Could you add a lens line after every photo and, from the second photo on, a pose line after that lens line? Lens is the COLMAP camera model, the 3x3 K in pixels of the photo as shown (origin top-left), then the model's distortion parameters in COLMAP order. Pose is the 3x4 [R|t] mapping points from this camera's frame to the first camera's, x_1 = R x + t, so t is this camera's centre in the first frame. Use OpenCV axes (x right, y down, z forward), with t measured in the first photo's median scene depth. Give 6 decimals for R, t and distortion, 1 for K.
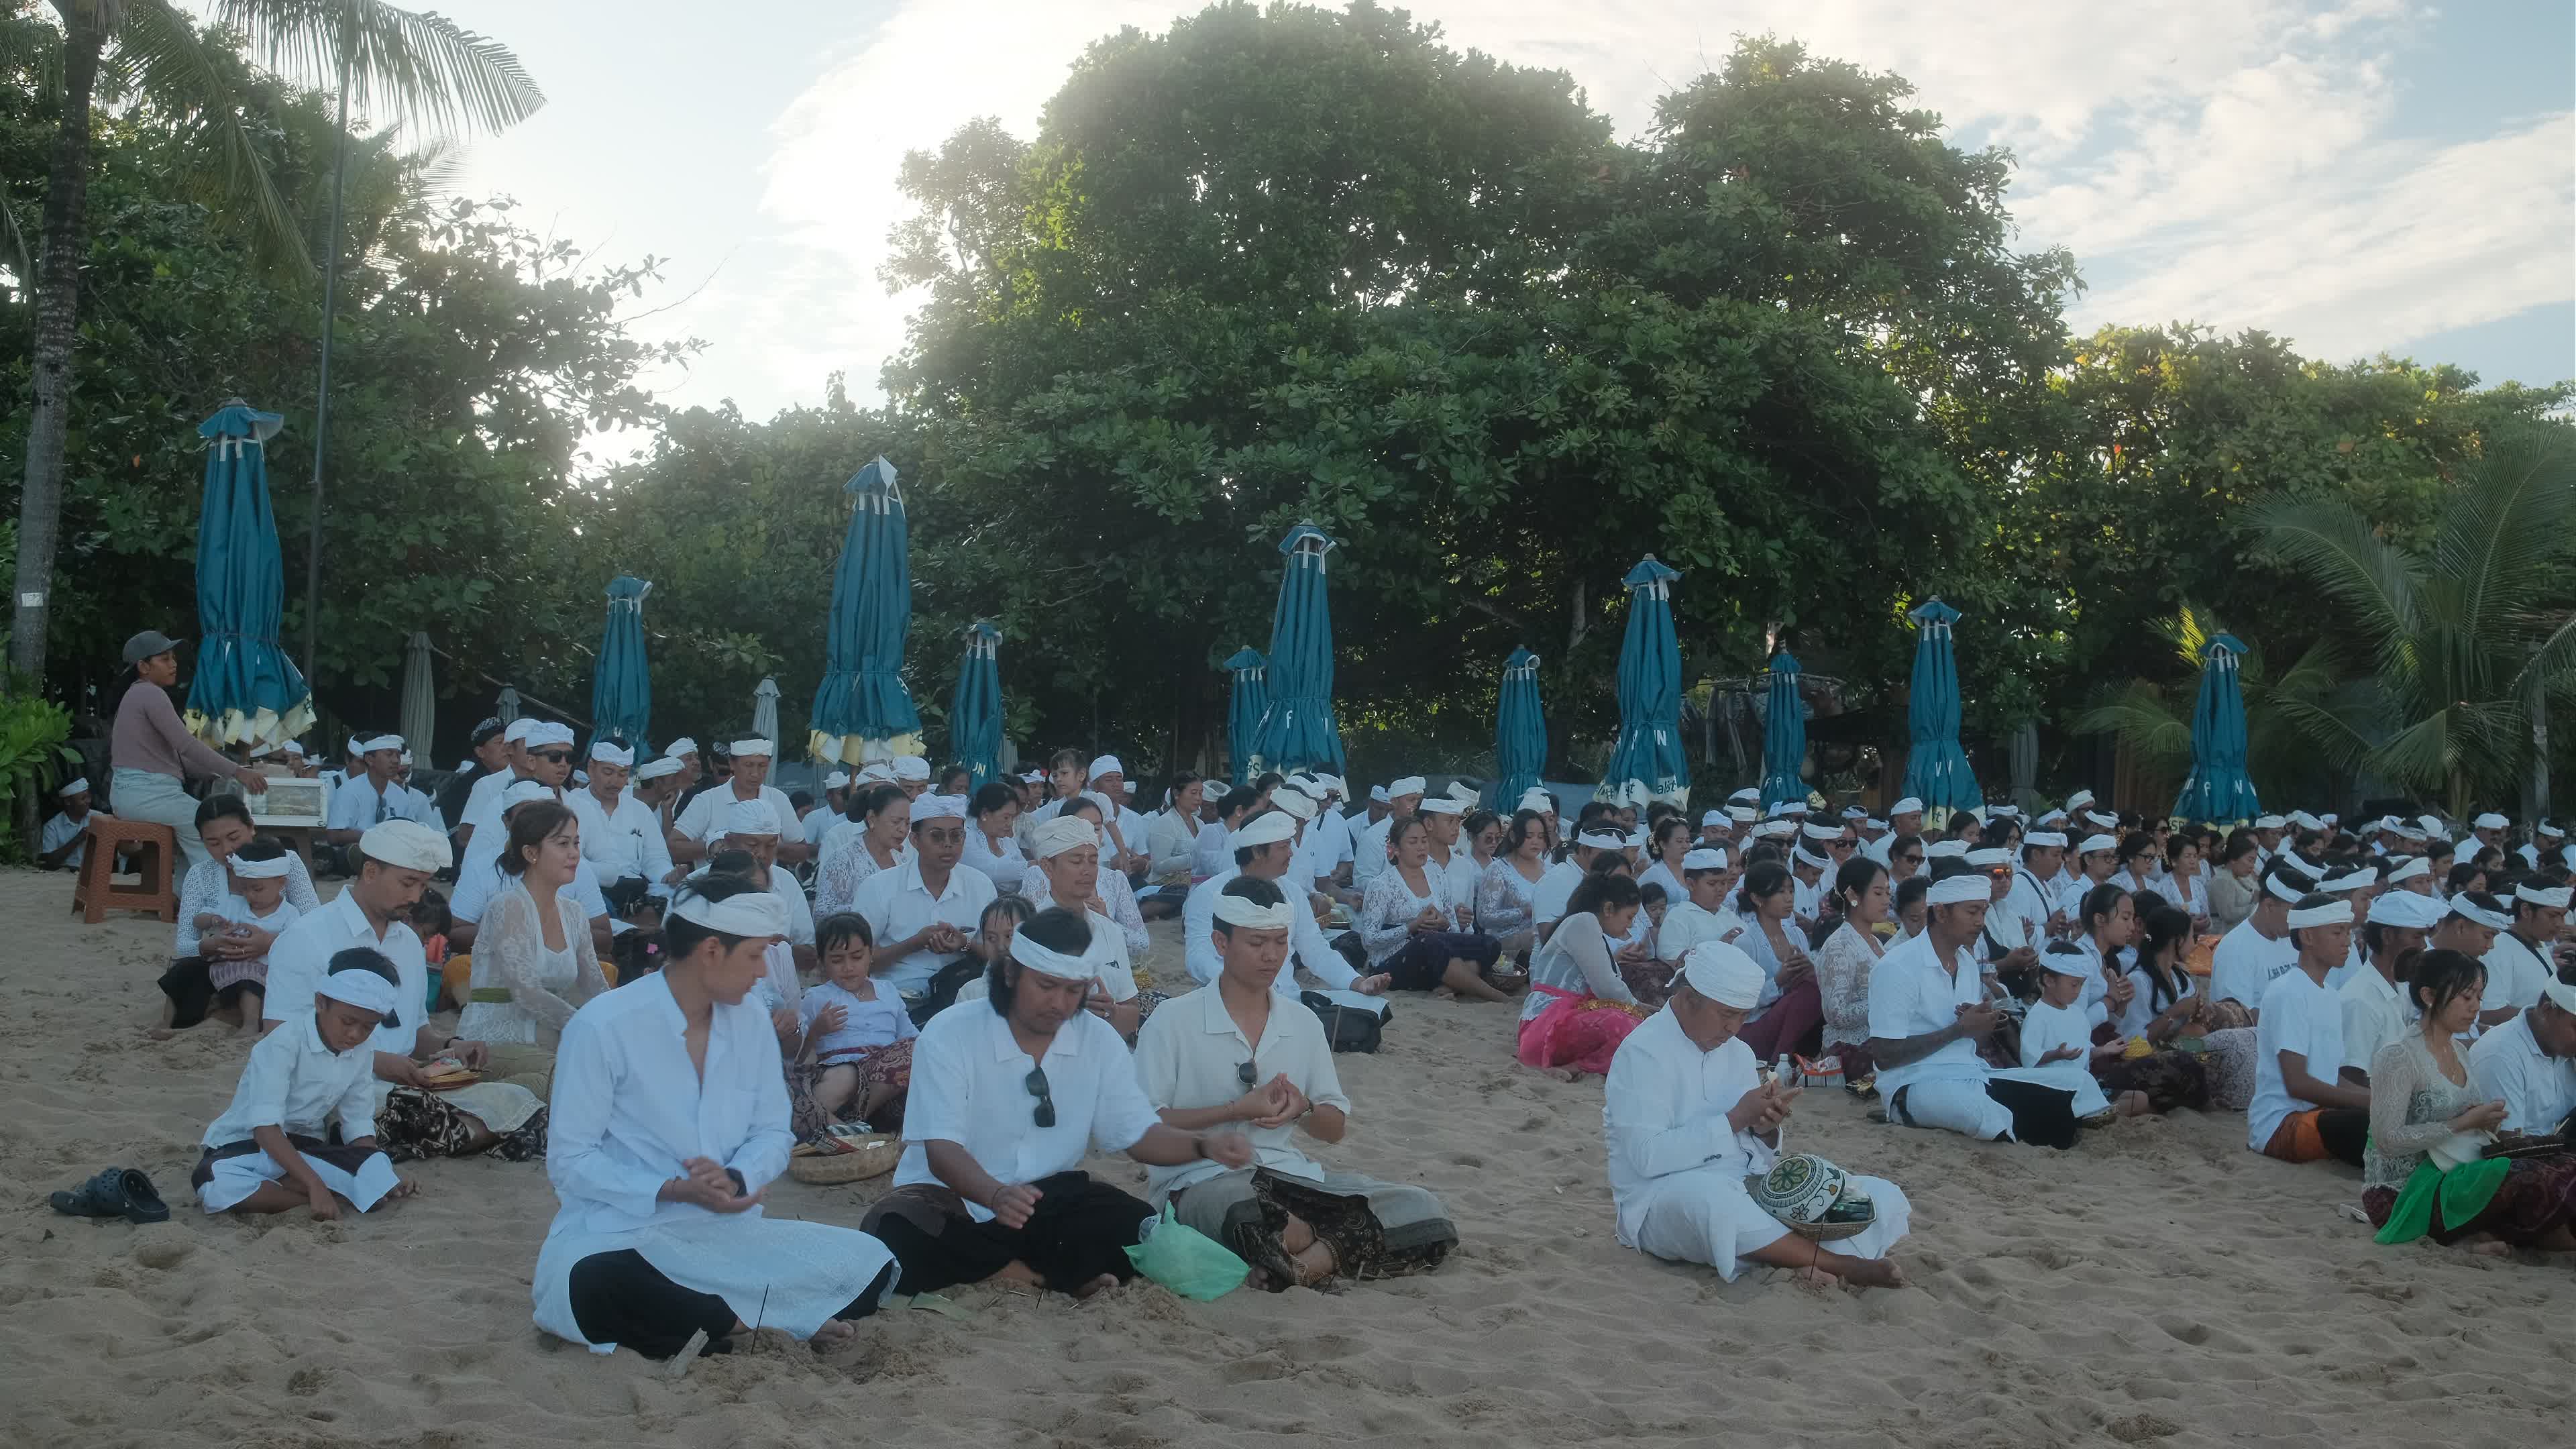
lens RADIAL K [[2550.1, 0, 1288.0], [0, 2550.1, 724.5], [0, 0, 1]] dist [-0.179603, 0.167922]
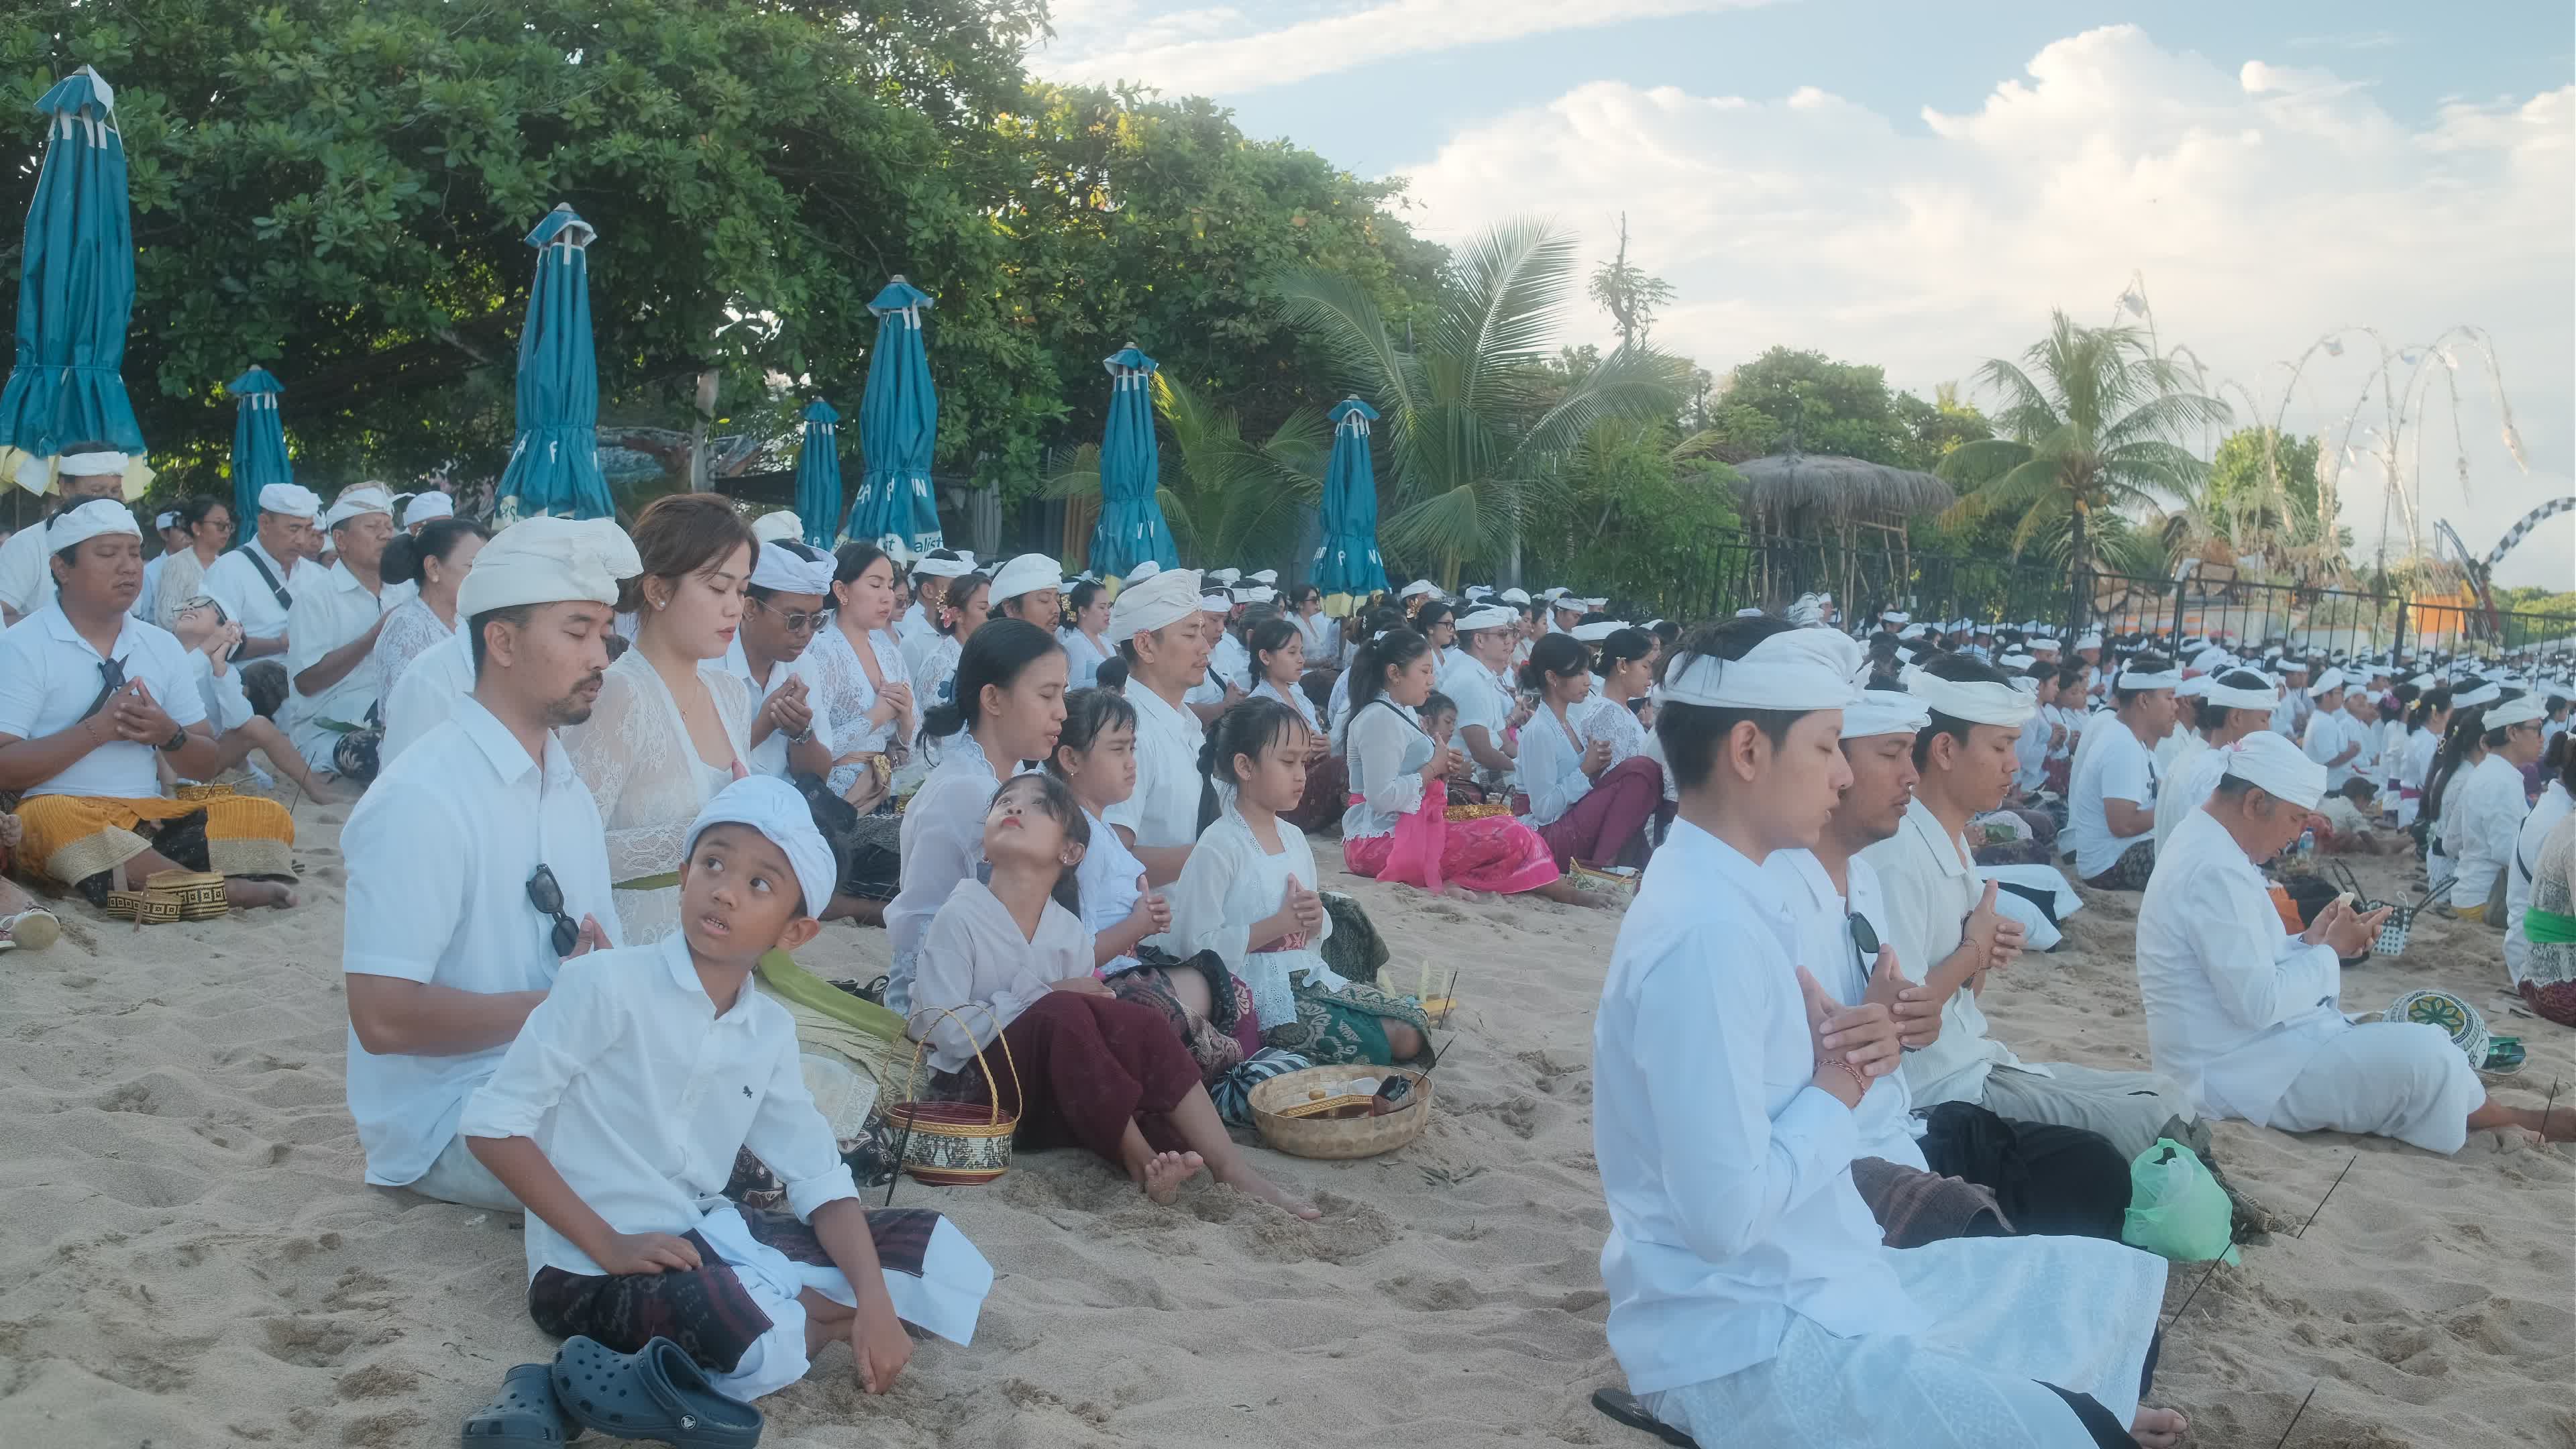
lens RADIAL K [[2550.1, 0, 1288.0], [0, 2550.1, 724.5], [0, 0, 1]] dist [-0.179603, 0.167922]
pose [[0.854099, -0.017084, 0.519830, -0.138863], [-0.031316, 0.995958, 0.084186, 0.006231], [-0.519167, -0.088182, 0.850112, 0.130481]]
